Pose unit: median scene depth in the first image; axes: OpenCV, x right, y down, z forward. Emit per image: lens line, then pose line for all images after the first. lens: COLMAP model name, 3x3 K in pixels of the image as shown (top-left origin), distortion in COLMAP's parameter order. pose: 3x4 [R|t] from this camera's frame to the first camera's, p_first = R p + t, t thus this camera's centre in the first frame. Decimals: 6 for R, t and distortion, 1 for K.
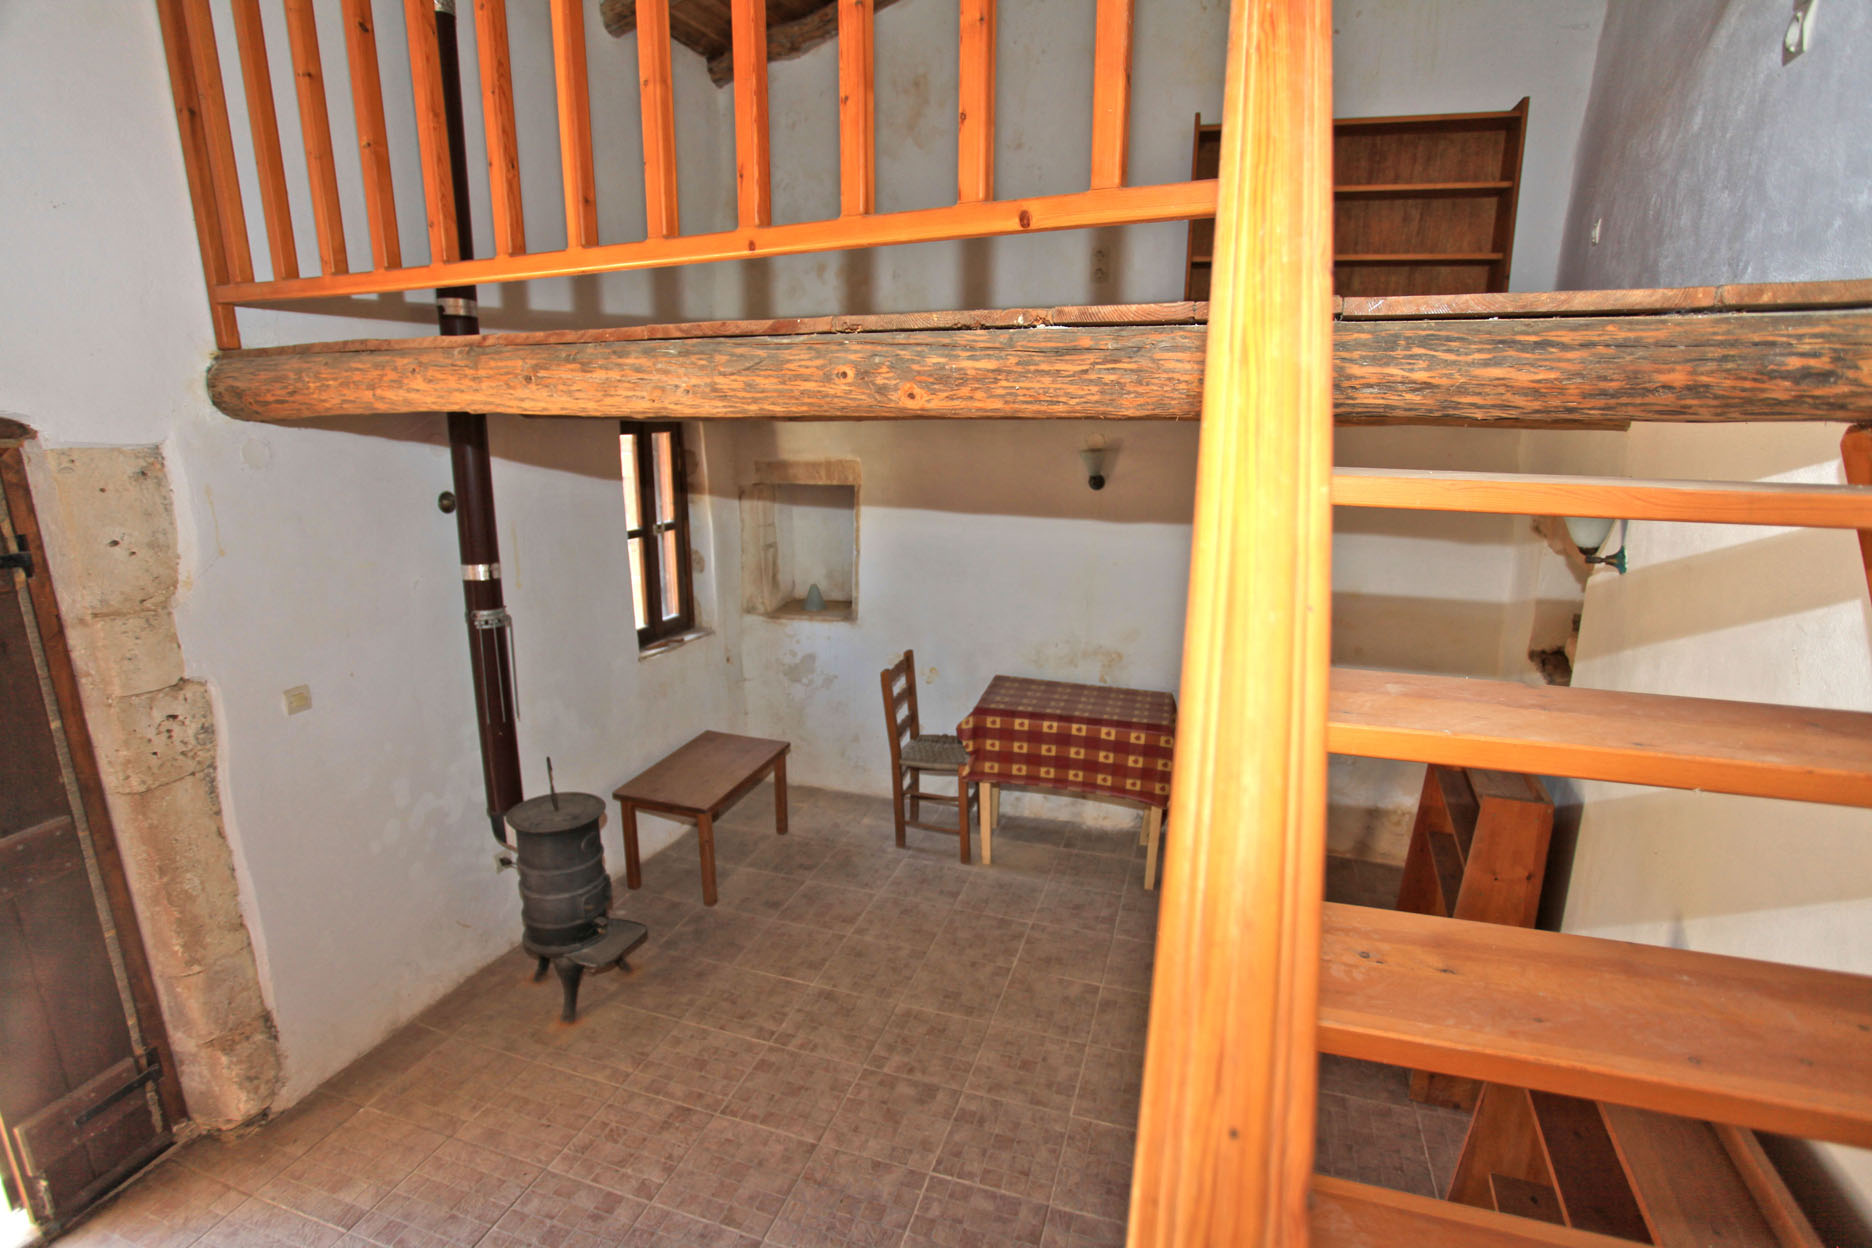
lens RADIAL K [[884.7, 0, 936.0], [0, 884.7, 624.0], [0, 0, 1]] dist [-0.067022, 0.028709]
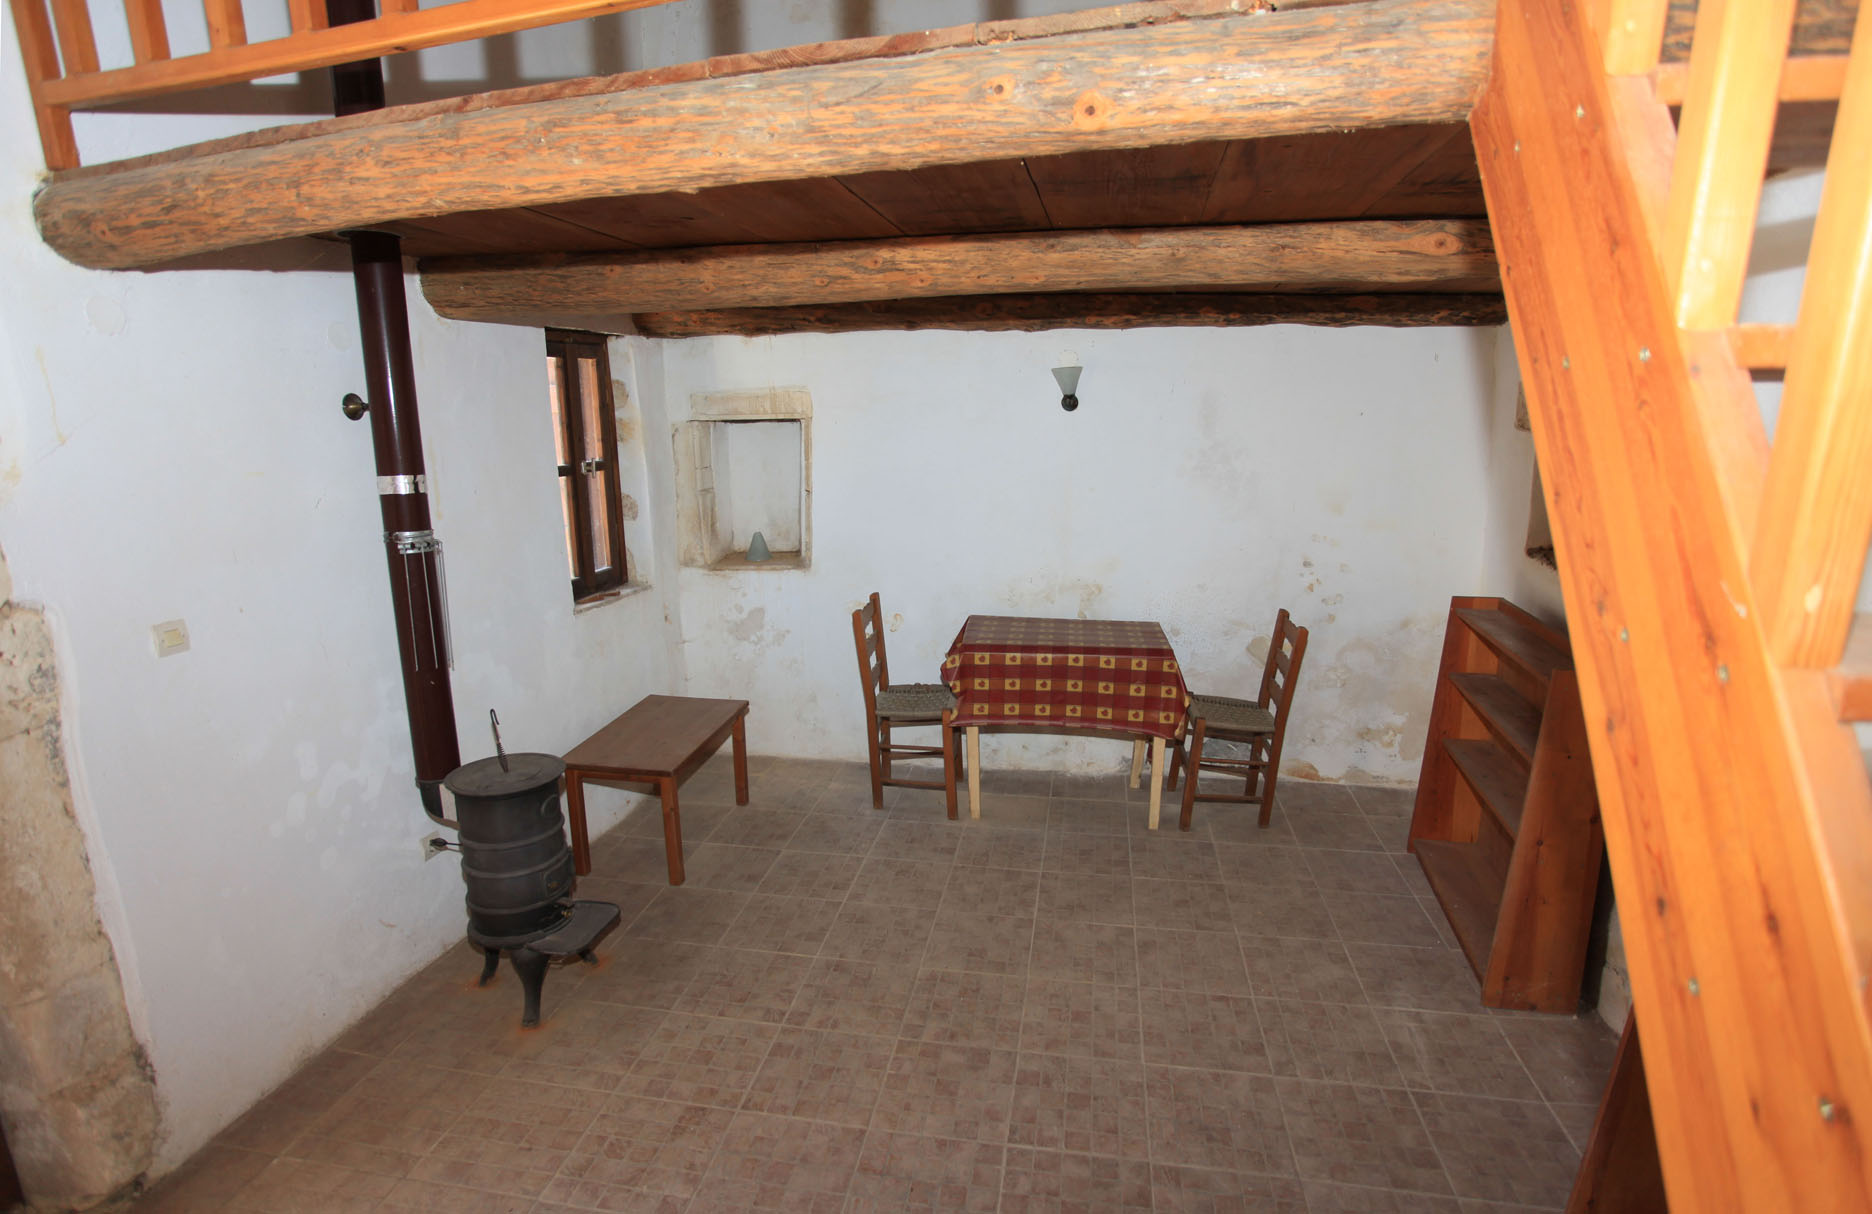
lens RADIAL K [[898.2, 0, 936.0], [0, 898.2, 607.0], [0, 0, 1]] dist [-0.053426, 0.020726]
pose [[0.990043, -0.046664, 0.132808, -0.154279], [0.049275, 0.998650, -0.016434, 0.104554], [-0.131862, 0.022814, 0.991006, 0.119457]]
